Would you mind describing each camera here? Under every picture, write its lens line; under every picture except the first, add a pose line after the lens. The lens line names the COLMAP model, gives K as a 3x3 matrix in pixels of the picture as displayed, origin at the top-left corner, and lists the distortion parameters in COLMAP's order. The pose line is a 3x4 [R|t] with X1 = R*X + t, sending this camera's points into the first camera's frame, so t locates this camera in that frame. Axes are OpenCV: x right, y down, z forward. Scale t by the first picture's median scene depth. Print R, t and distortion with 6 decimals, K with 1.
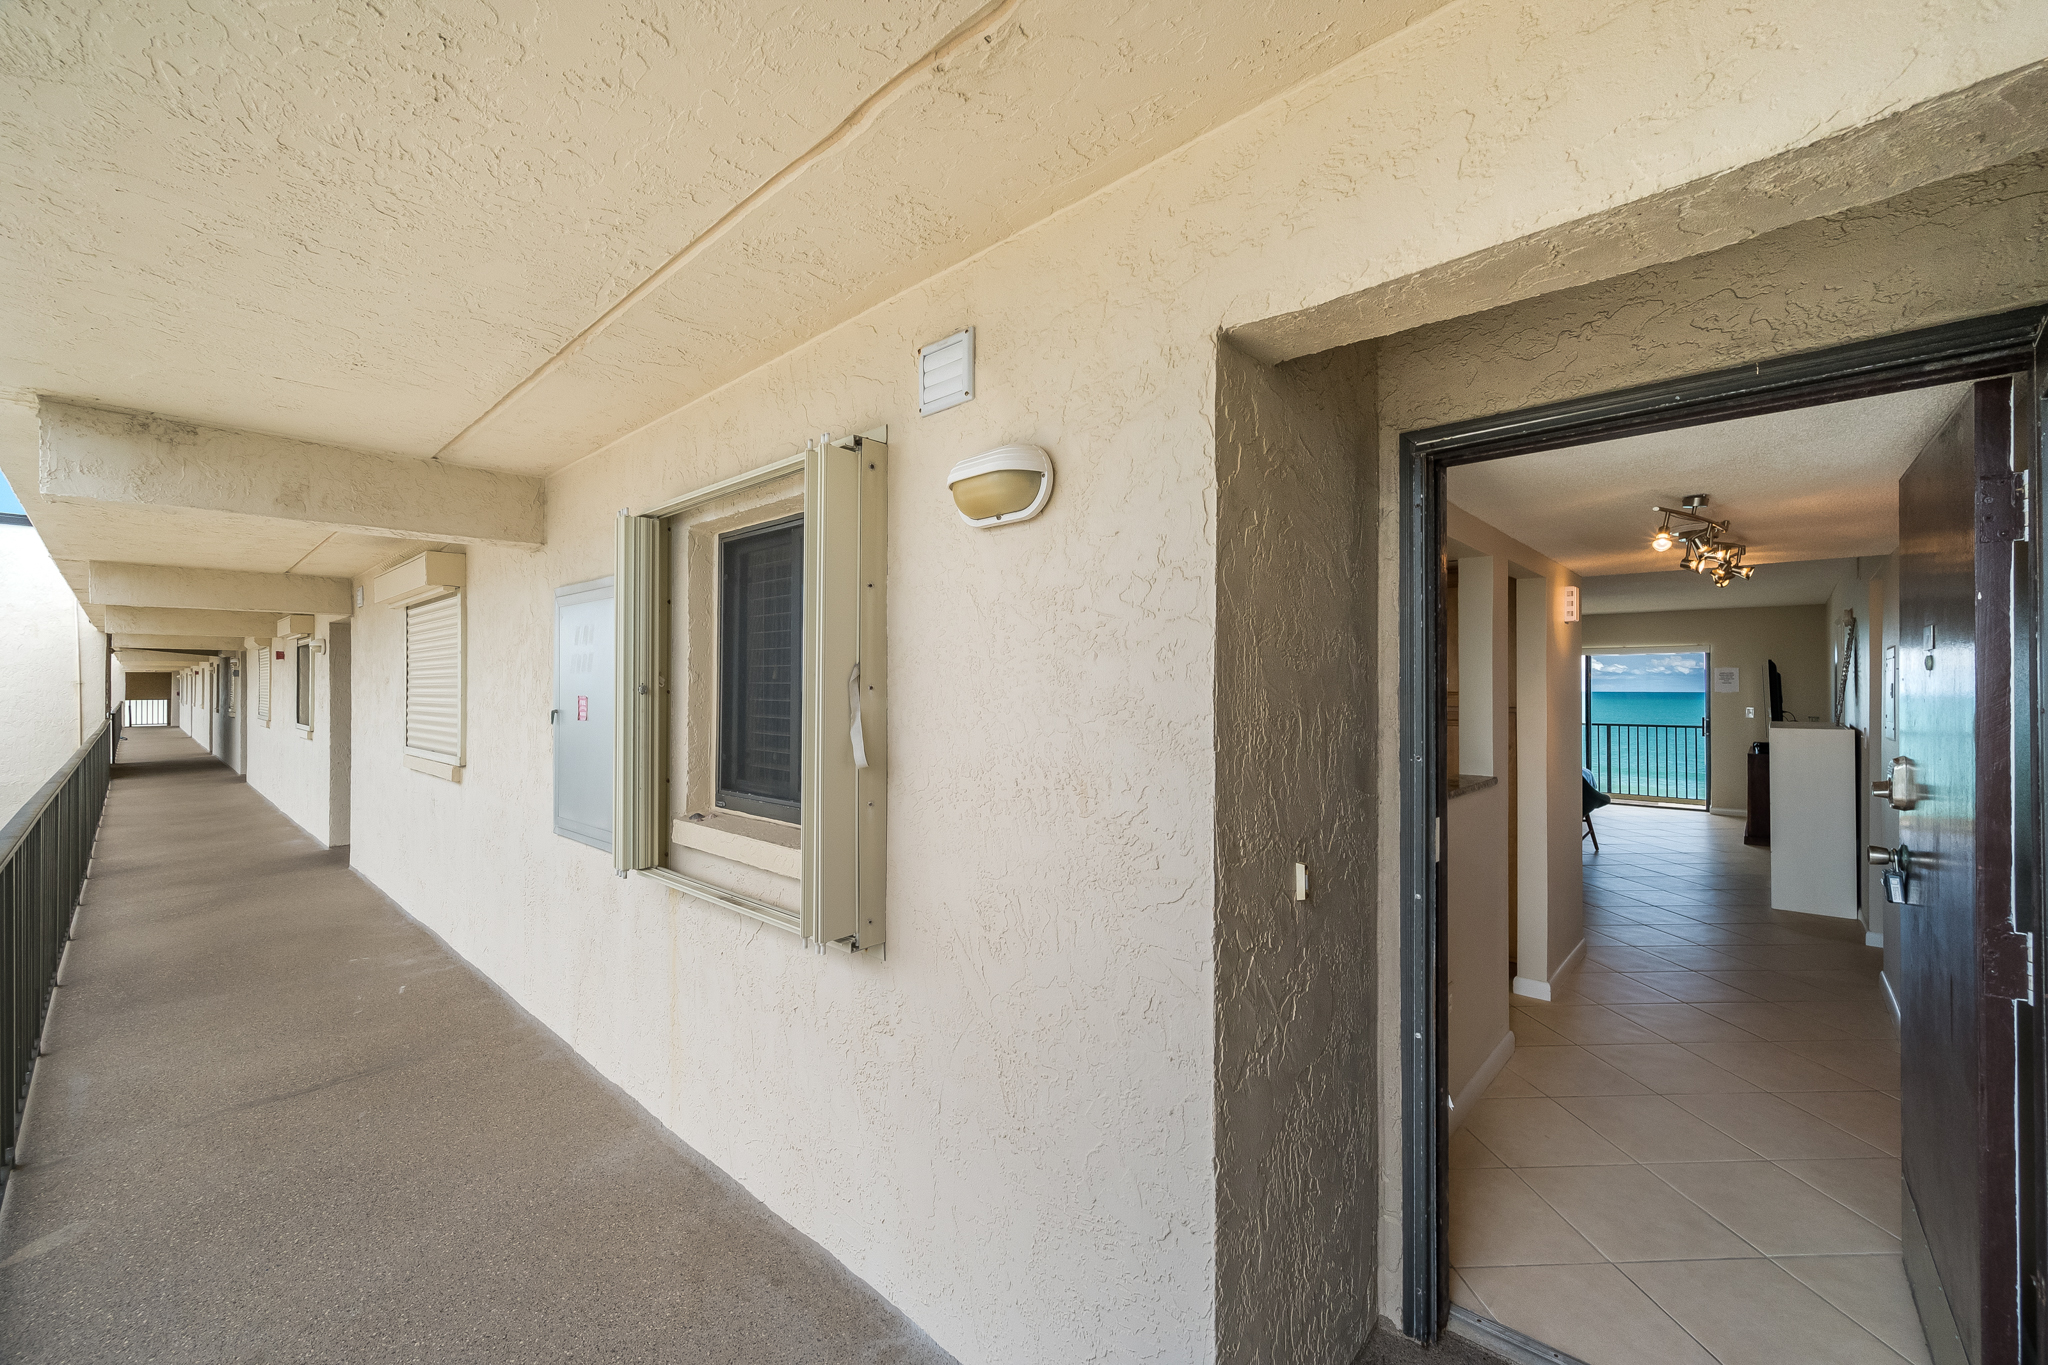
lens RADIAL K [[830.0, 0, 1024.0], [0, 830.0, 682.5], [0, 0, 1]] dist [-0.000460, 0.000188]
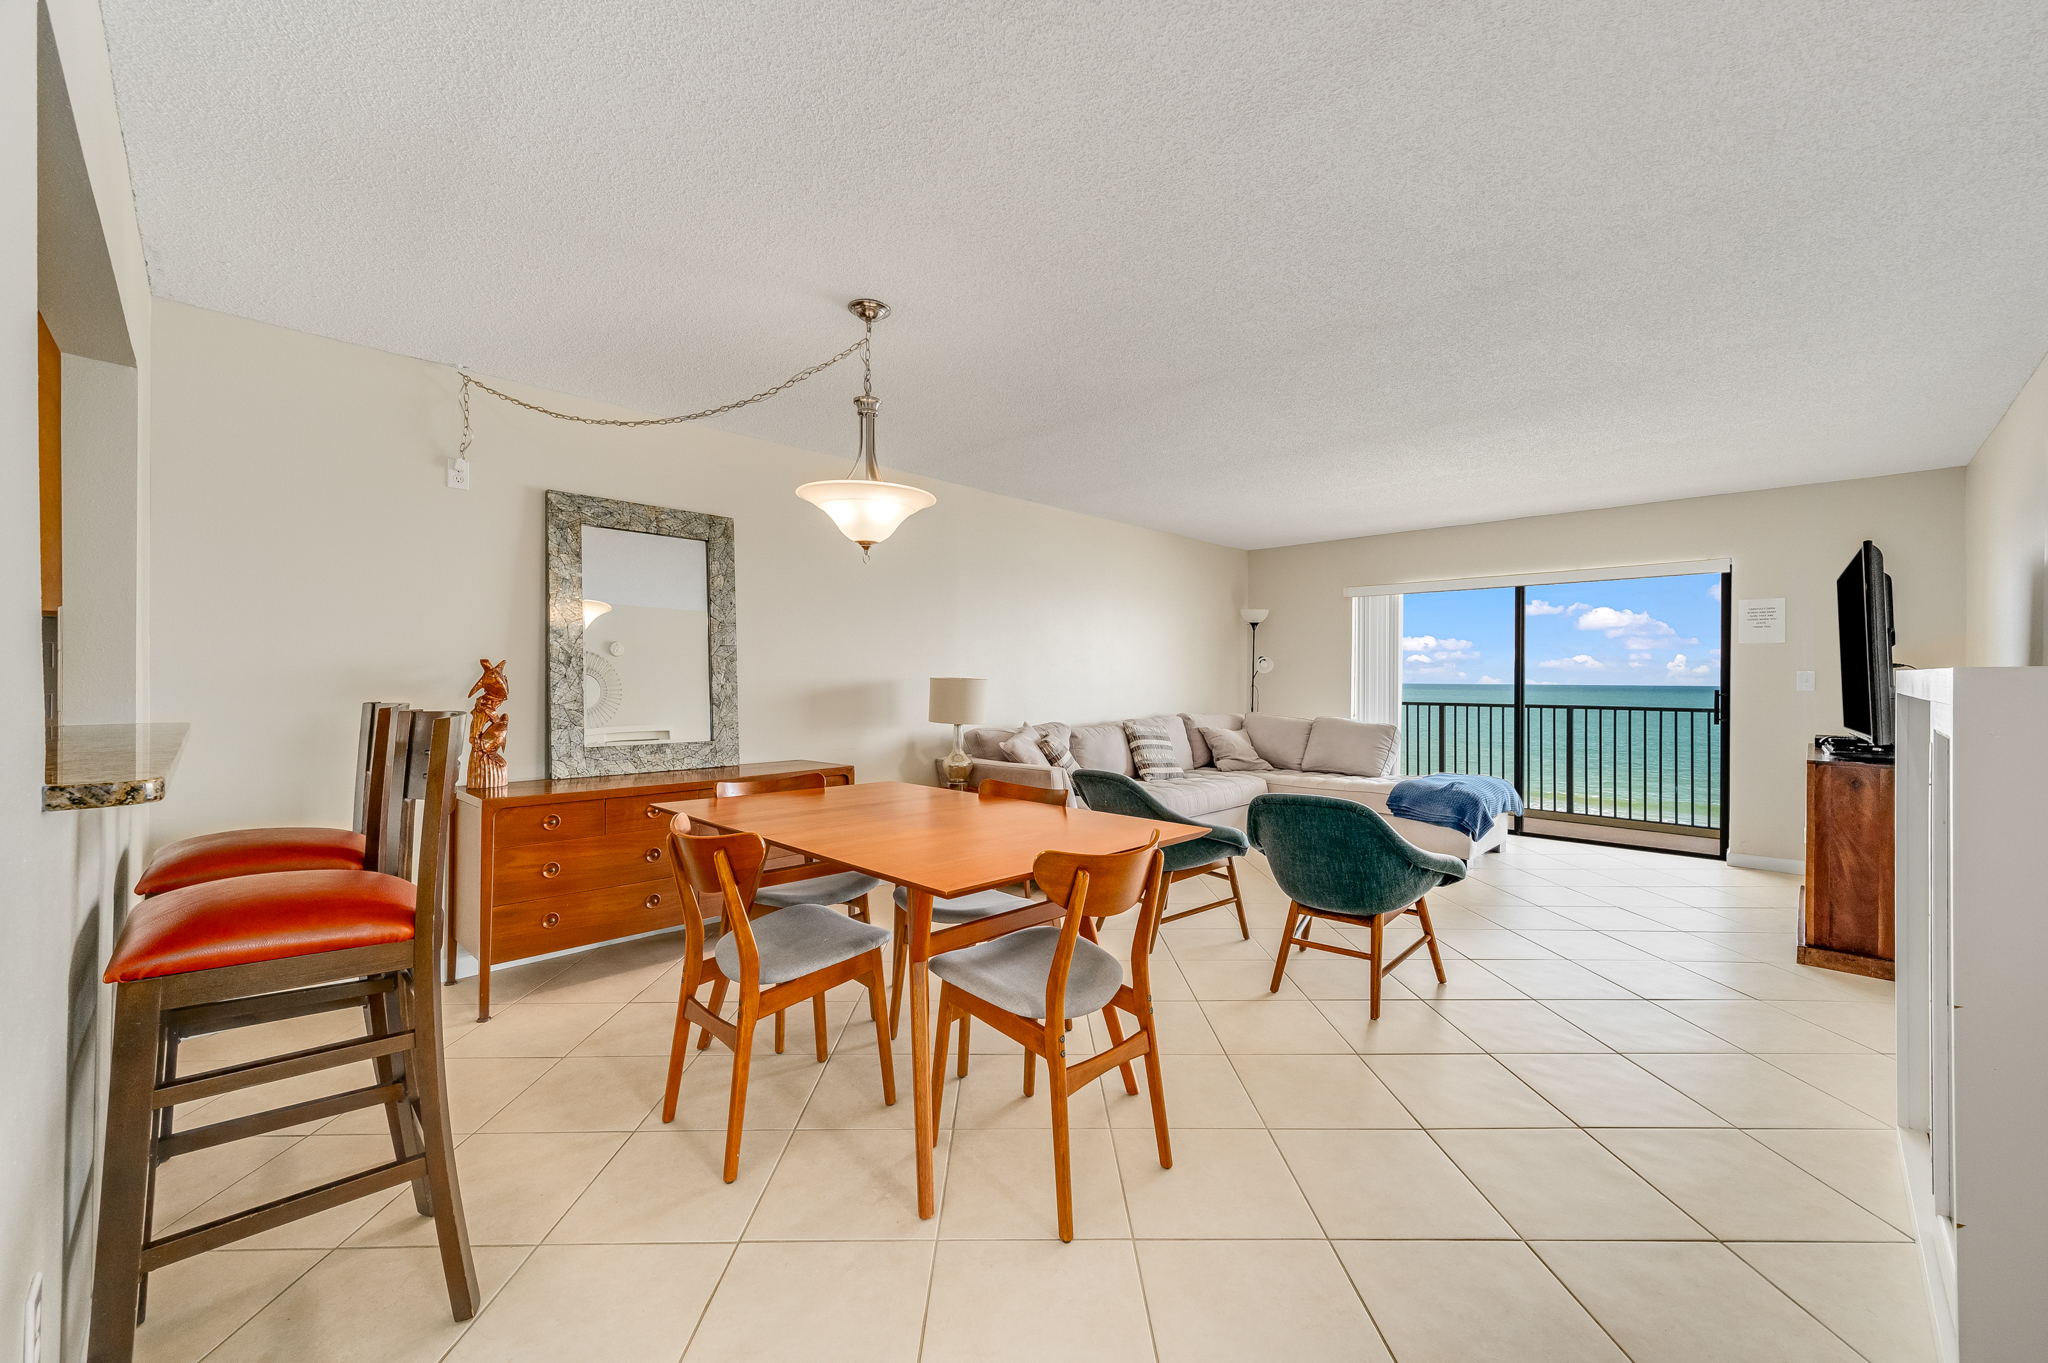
lens RADIAL K [[795.1, 0, 1020.6], [0, 795.1, 678.5], [0, 0, 1]] dist [0.002431, 0.000338]
pose [[0.999282, 0.012826, -0.035637, 0.365699], [-0.012546, 0.999889, 0.008072, 0.035768], [0.035737, -0.007619, 0.999332, 0.442815]]
